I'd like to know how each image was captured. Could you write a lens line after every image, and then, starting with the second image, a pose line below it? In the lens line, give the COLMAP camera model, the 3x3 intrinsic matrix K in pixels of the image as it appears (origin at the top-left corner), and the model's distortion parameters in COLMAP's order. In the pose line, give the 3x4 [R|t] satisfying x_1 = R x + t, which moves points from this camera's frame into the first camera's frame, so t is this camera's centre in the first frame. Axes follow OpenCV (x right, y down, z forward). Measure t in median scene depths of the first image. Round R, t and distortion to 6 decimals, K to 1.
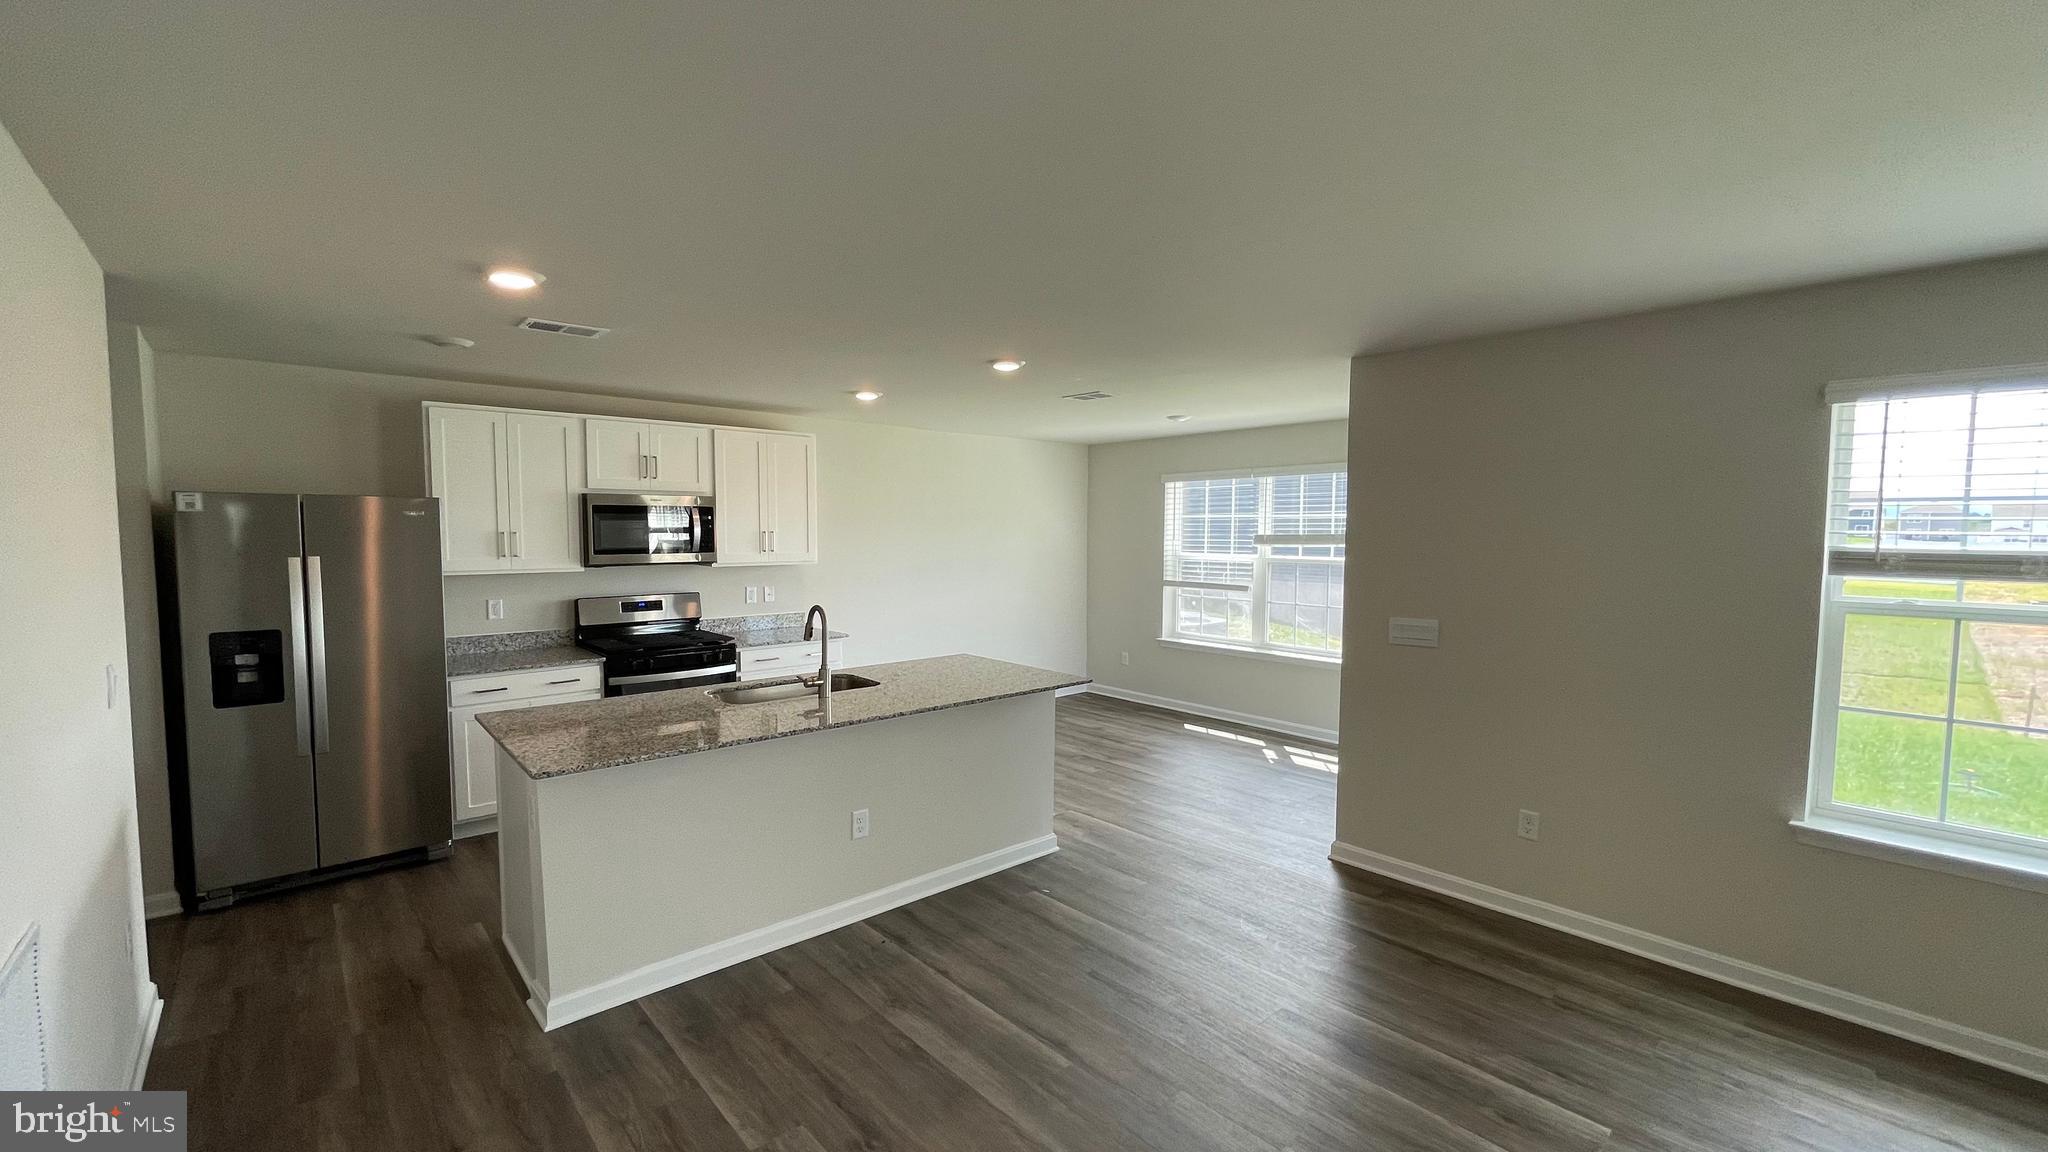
lens RADIAL K [[833.0, 0, 1011.4], [0, 833.0, 583.2], [0, 0, 1]] dist [-0.001452, 0.000254]
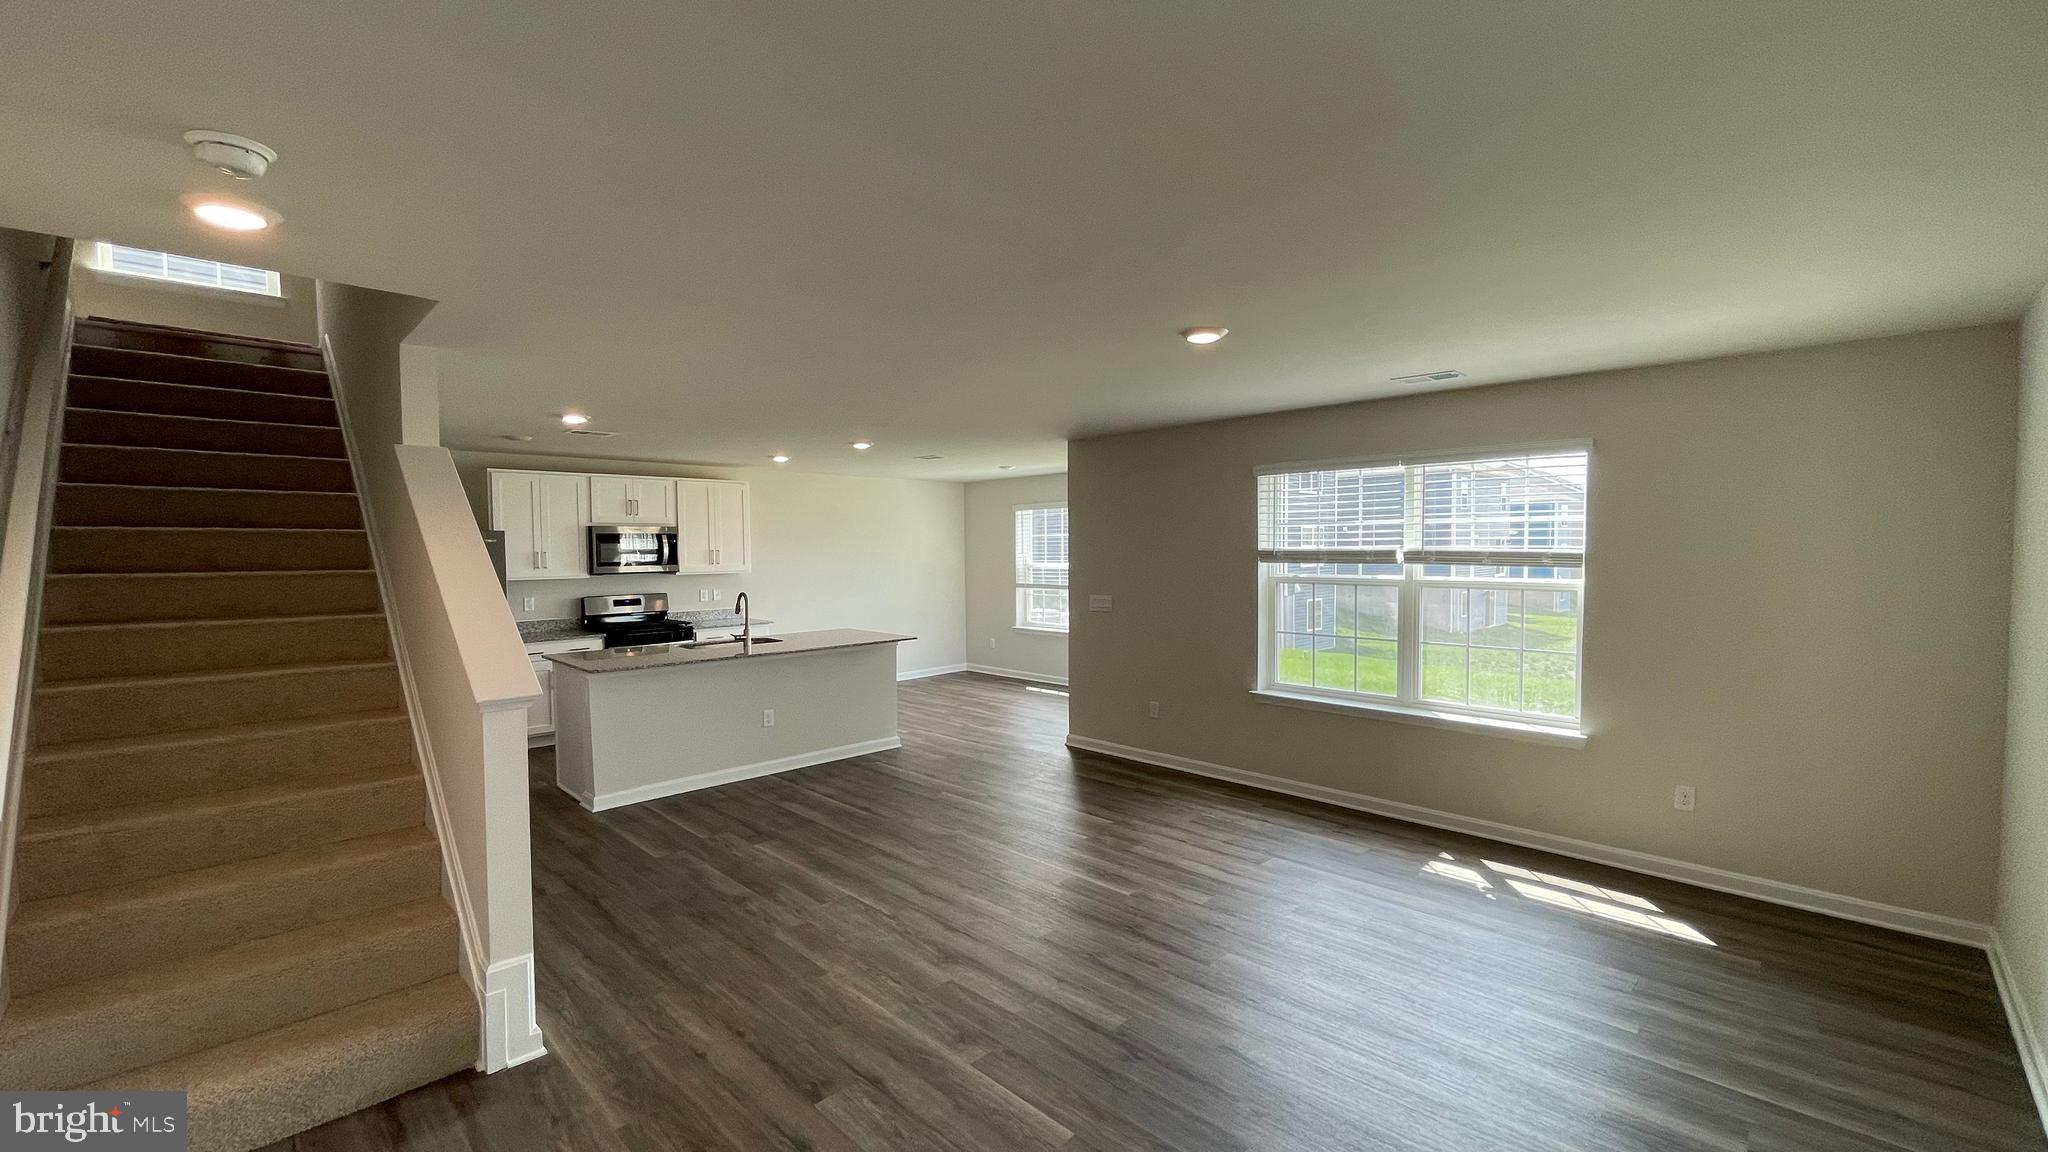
lens RADIAL K [[833.0, 0, 1011.4], [0, 833.0, 583.2], [0, 0, 1]] dist [-0.001452, 0.000254]
pose [[0.998710, -0.015400, 0.048381, 0.144155], [0.016540, 0.999593, -0.023240, 0.035574], [-0.048003, 0.024010, 0.998559, -0.446723]]
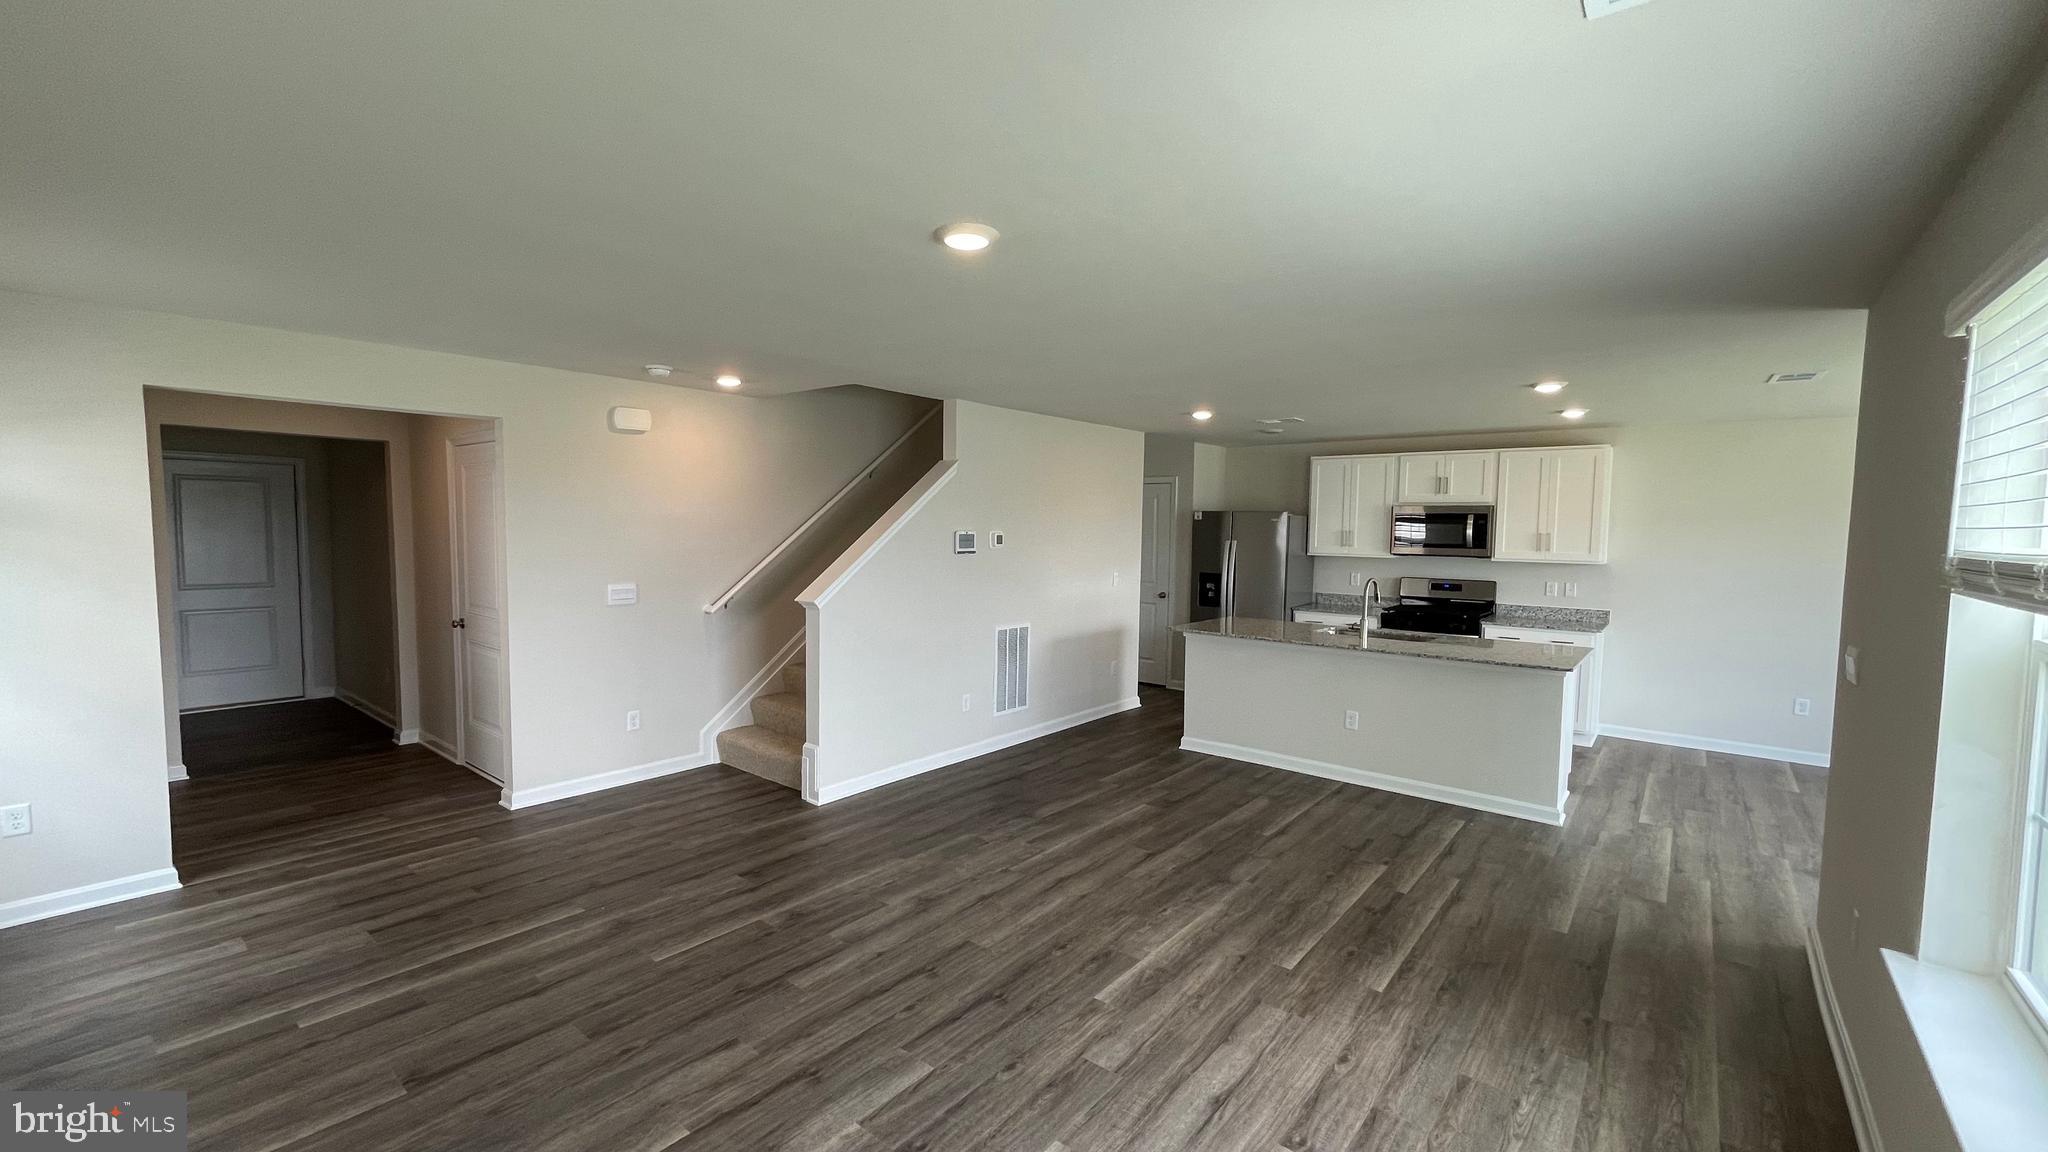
lens RADIAL K [[833.0, 0, 1011.4], [0, 833.0, 583.2], [0, 0, 1]] dist [-0.001452, 0.000254]
pose [[0.153048, 0.067838, -0.985888, 0.729795], [-0.081036, 0.995143, 0.055895, 0.002262], [0.984891, 0.071338, 0.157802, 0.076507]]
